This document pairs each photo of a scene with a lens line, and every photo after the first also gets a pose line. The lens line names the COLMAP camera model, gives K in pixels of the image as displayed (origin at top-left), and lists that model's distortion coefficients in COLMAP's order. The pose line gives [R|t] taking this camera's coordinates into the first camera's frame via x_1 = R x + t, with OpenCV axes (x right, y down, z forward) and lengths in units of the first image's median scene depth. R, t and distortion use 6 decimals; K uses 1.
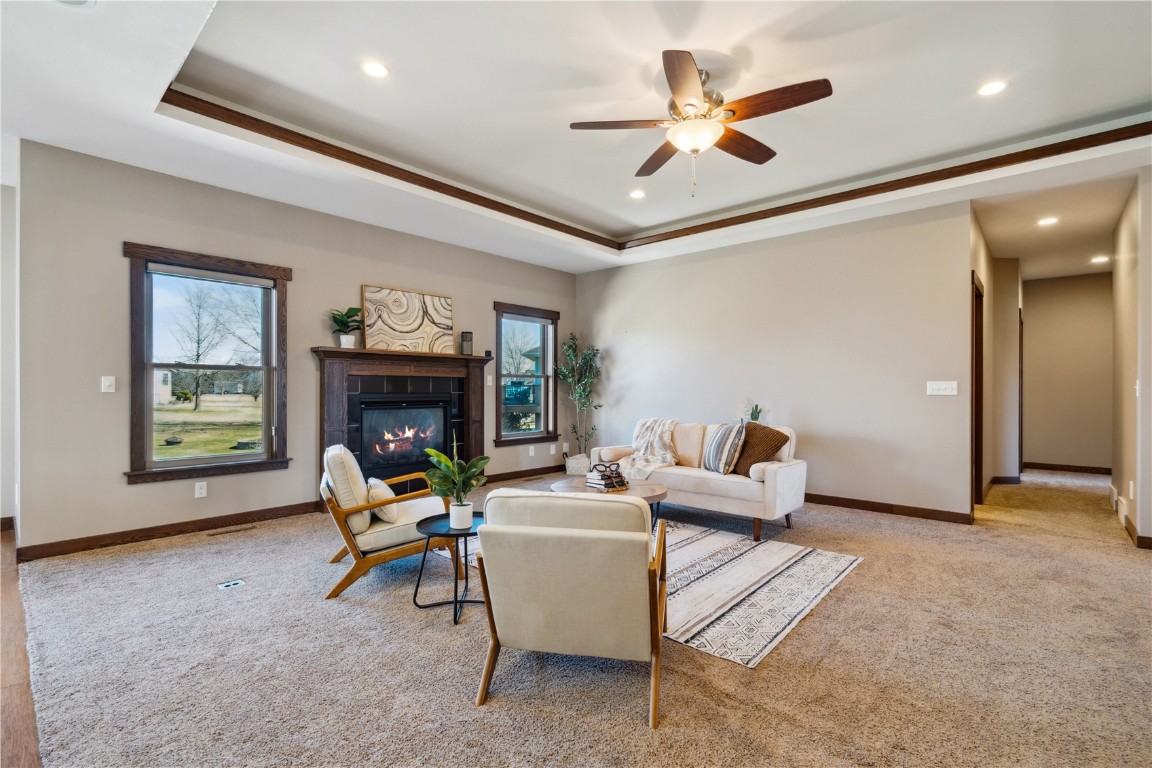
lens RADIAL K [[522.4, 0, 575.2], [0, 522.4, 386.6], [0, 0, 1]] dist [-0.000255, 0.000928]
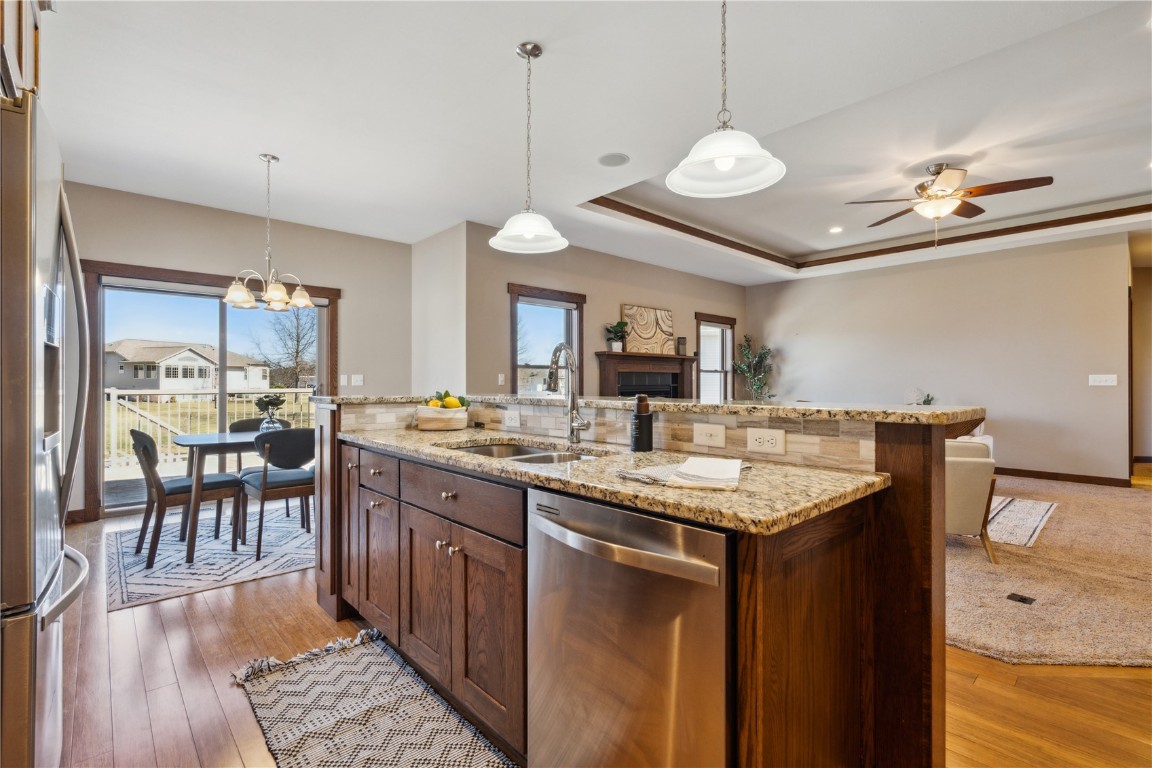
lens RADIAL K [[522.4, 0, 578.0], [0, 522.4, 379.2], [0, 0, 1]] dist [-0.000255, 0.000928]
pose [[0.995600, -0.003552, -0.093640, -0.366721], [0.003474, 0.999993, -0.000993, -0.002275], [0.093643, 0.000663, 0.995606, -0.313479]]
